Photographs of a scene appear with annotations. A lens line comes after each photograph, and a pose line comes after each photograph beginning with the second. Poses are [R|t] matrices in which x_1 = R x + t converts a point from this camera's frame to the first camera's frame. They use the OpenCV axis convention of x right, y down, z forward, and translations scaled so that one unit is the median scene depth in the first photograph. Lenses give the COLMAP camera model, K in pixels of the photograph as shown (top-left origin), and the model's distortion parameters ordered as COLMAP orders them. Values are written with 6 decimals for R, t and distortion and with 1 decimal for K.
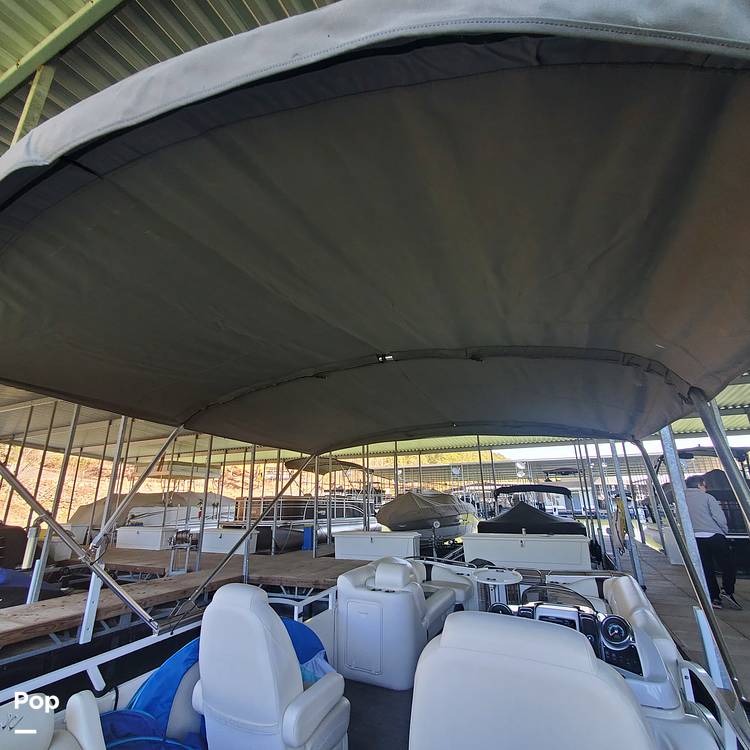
lens RADIAL K [[396.7, 0, 372.6], [0, 396.7, 370.8], [0, 0, 1]] dist [-0.000140, -0.000120]
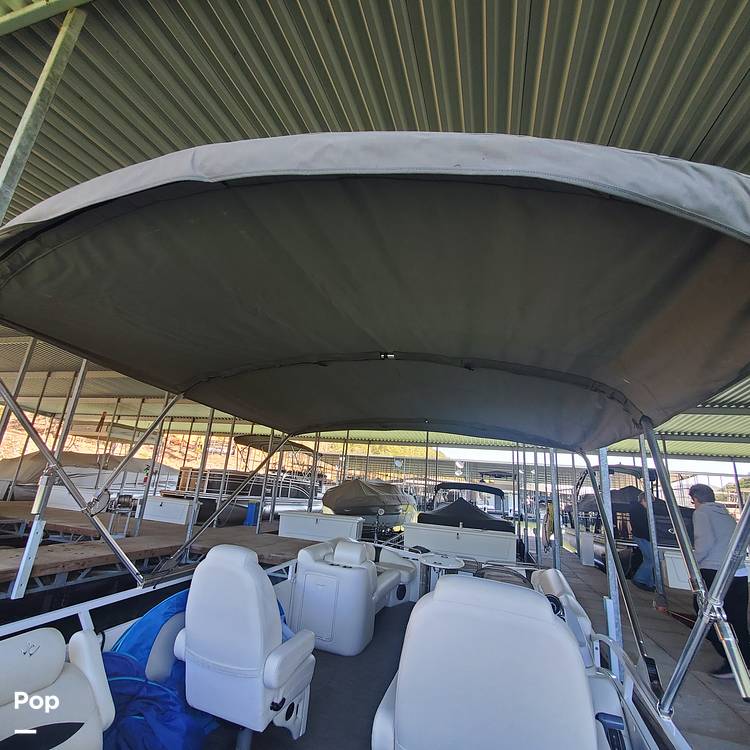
lens RADIAL K [[396.7, 0, 371.5], [0, 396.7, 372.5], [0, 0, 1]] dist [-0.000140, -0.000120]
pose [[0.985075, 0.128777, 0.114212, -0.054235], [-0.132704, 0.990776, 0.027439, -0.004567], [-0.109625, -0.042186, 0.993077, -0.037320]]
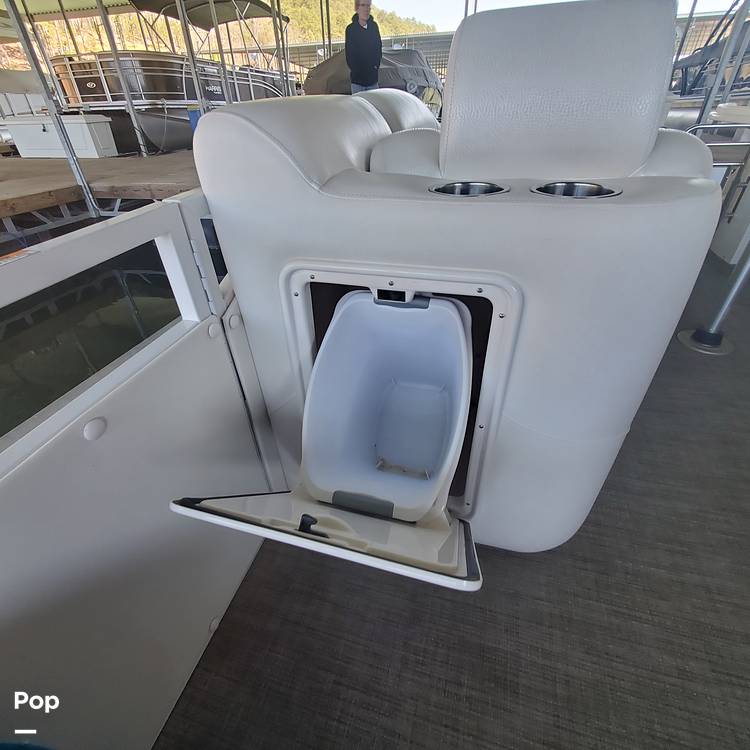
lens RADIAL K [[396.7, 0, 374.1], [0, 396.7, 373.6], [0, 0, 1]] dist [-0.000140, -0.000120]
pose [[0.984567, -0.104263, 0.140563, -0.037834], [-0.047594, 0.613385, 0.788349, 0.319448], [-0.168415, -0.782872, 0.598956, 0.578613]]
